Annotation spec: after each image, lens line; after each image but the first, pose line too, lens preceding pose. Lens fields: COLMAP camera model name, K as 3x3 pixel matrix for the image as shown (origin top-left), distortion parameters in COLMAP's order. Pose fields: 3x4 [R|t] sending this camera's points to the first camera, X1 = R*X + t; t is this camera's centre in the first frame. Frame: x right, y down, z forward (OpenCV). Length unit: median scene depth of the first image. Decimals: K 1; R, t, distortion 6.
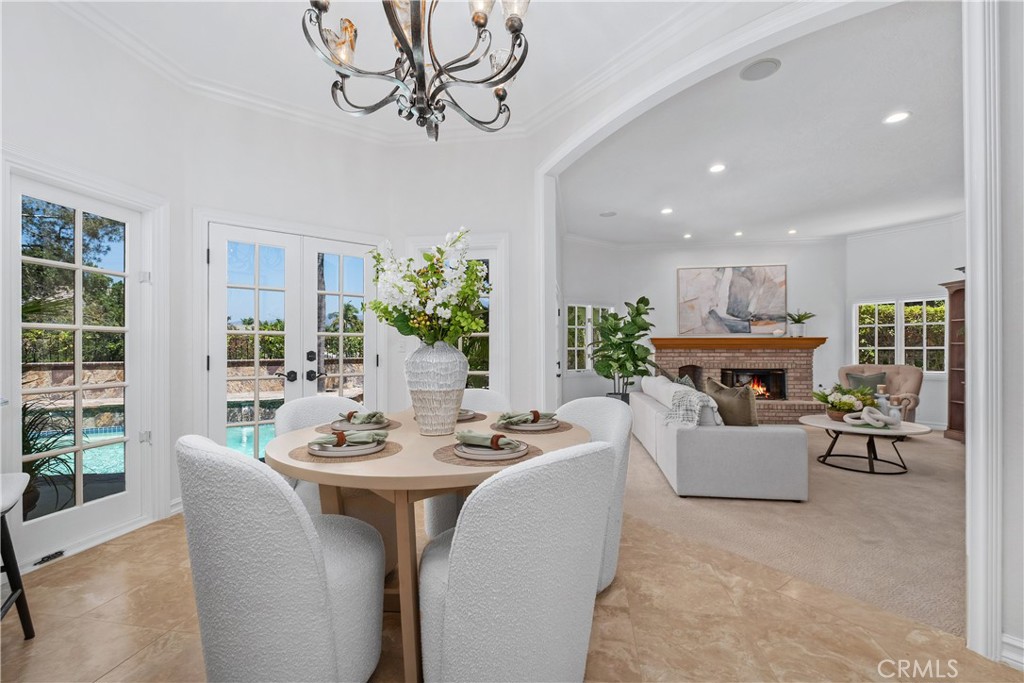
lens RADIAL K [[441.5, 0, 520.1], [0, 441.5, 346.1], [0, 0, 1]] dist [-0.001291, -0.003204]
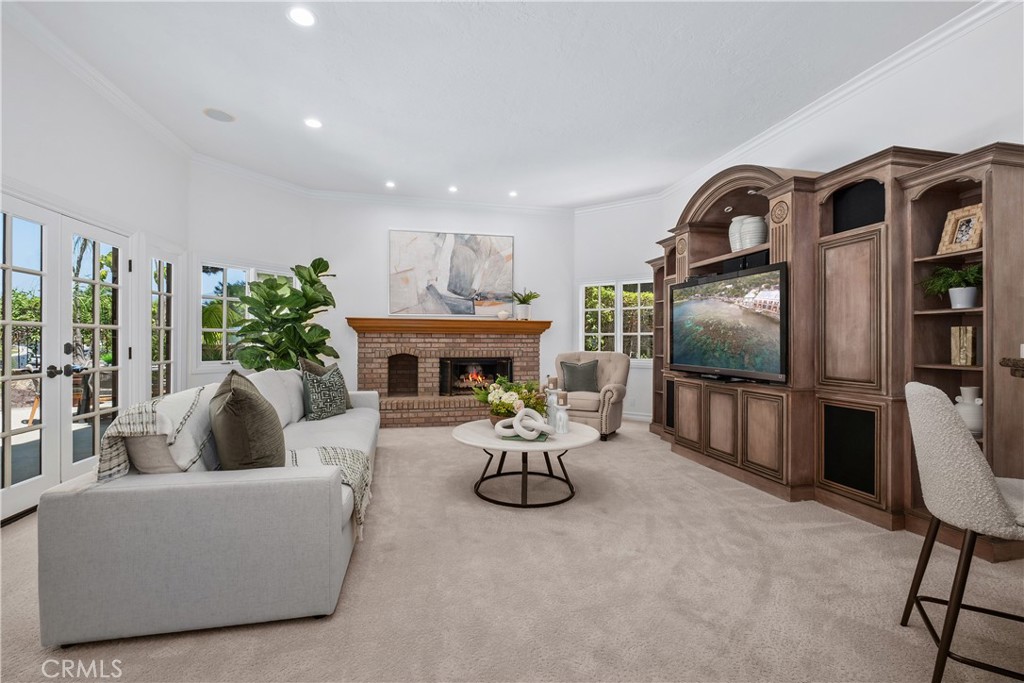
lens RADIAL K [[441.5, 0, 512.9], [0, 441.5, 340.8], [0, 0, 1]] dist [-0.001291, -0.003204]
pose [[0.929687, 0.008567, 0.368250, 0.291688], [-0.011146, 0.999926, 0.004877, 0.015282], [-0.368181, -0.008639, 0.929714, 0.204552]]
